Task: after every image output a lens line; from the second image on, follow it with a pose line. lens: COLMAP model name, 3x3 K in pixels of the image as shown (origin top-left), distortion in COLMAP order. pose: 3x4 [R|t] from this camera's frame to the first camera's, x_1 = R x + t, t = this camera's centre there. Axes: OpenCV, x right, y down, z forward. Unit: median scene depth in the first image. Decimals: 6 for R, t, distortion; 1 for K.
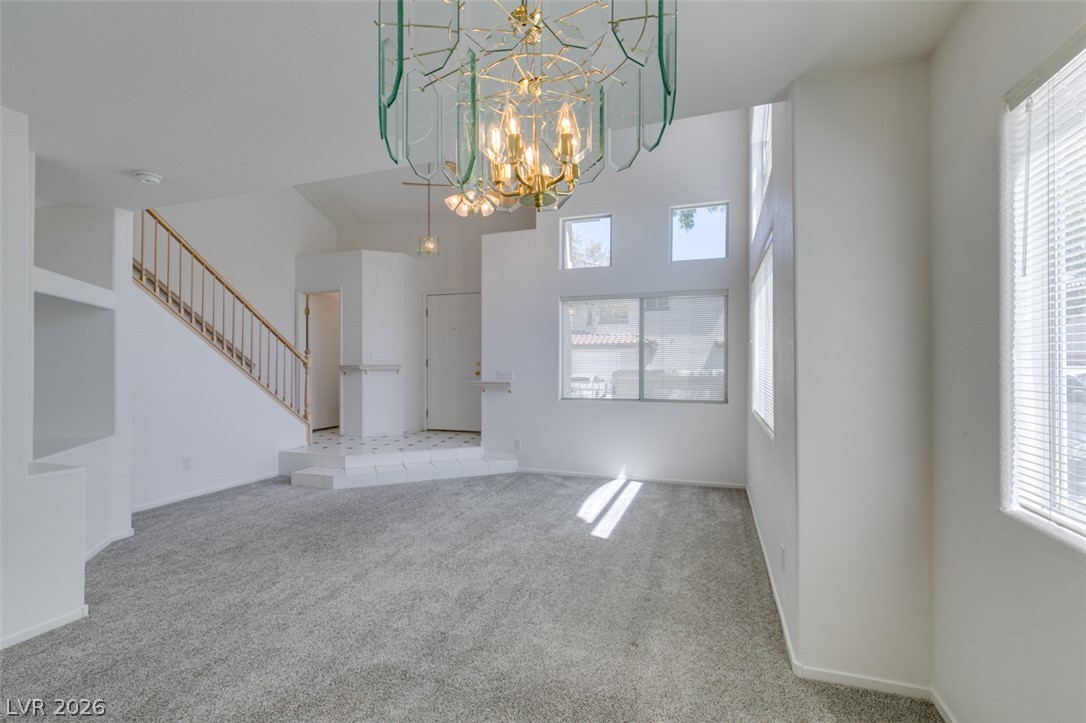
lens RADIAL K [[484.6, 0, 540.5], [0, 484.6, 364.7], [0, 0, 1]] dist [0.001261, -0.000521]
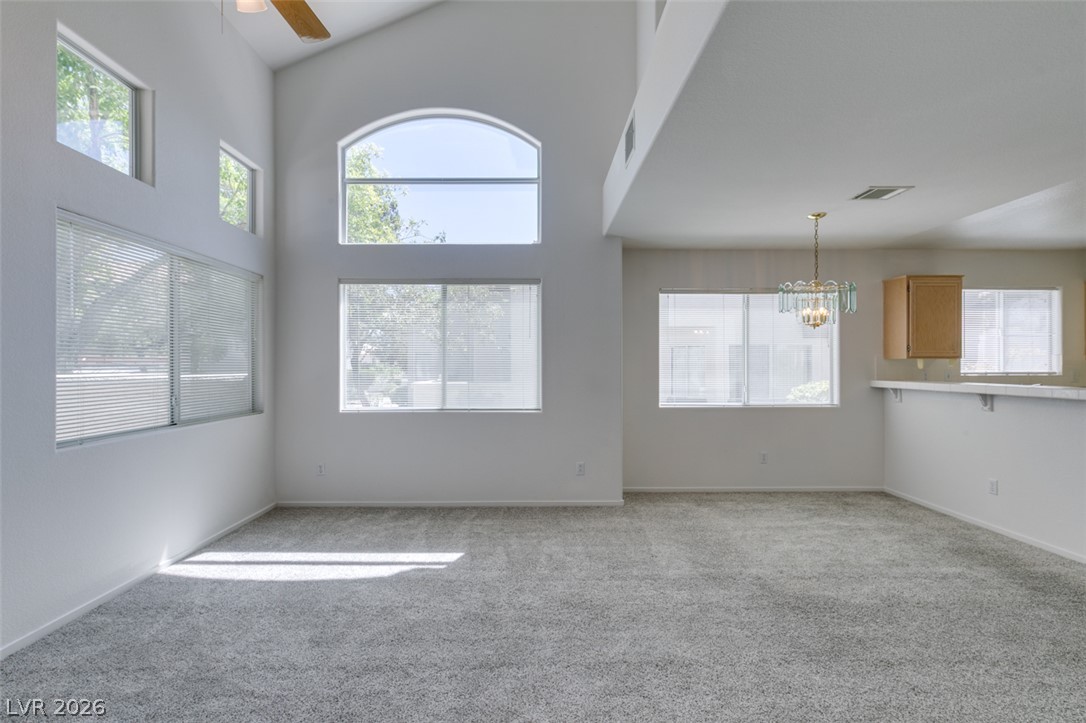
lens RADIAL K [[484.6, 0, 540.5], [0, 484.6, 364.7], [0, 0, 1]] dist [0.001261, -0.000521]
pose [[-0.345376, 0.003191, 0.938459, -0.531911], [0.001322, 0.999995, -0.002914, 0.001173], [-0.938463, 0.000234, -0.345379, 0.792569]]
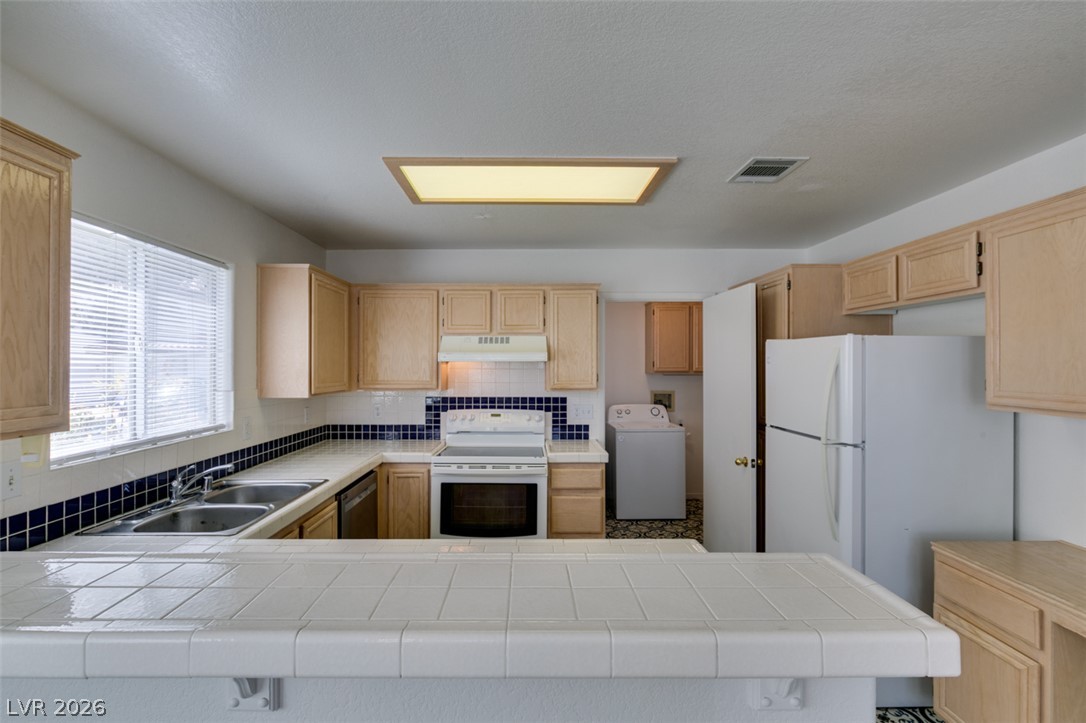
lens RADIAL K [[493.7, 0, 527.4], [0, 493.7, 362.7], [0, 0, 1]] dist [-0.002061, -0.000407]
pose [[-0.942112, -0.003054, -0.335283, -0.121407], [-0.001769, 0.999990, -0.004138, -0.046659], [0.335293, -0.003306, -0.942108, 0.115224]]
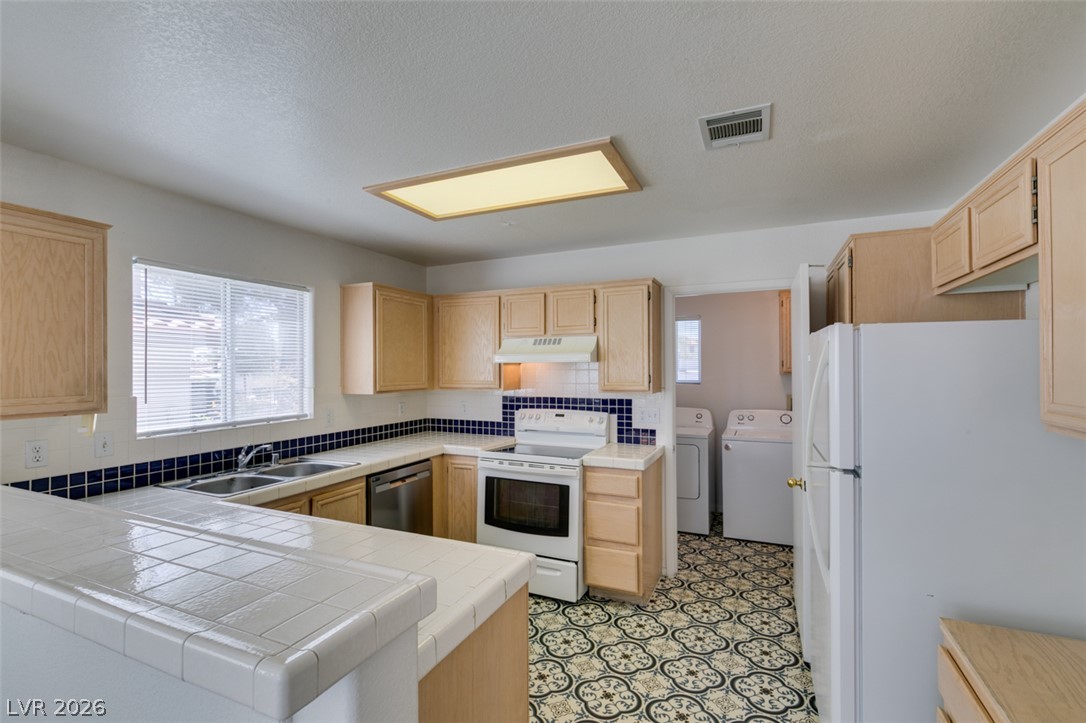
lens RADIAL K [[484.6, 0, 540.5], [0, 484.6, 364.7], [0, 0, 1]] dist [0.001261, -0.000521]
pose [[-0.996440, 0.004349, 0.084192, -0.351977], [0.004217, 0.999990, -0.001739, -0.046878], [-0.084199, -0.001378, -0.996448, 0.138540]]
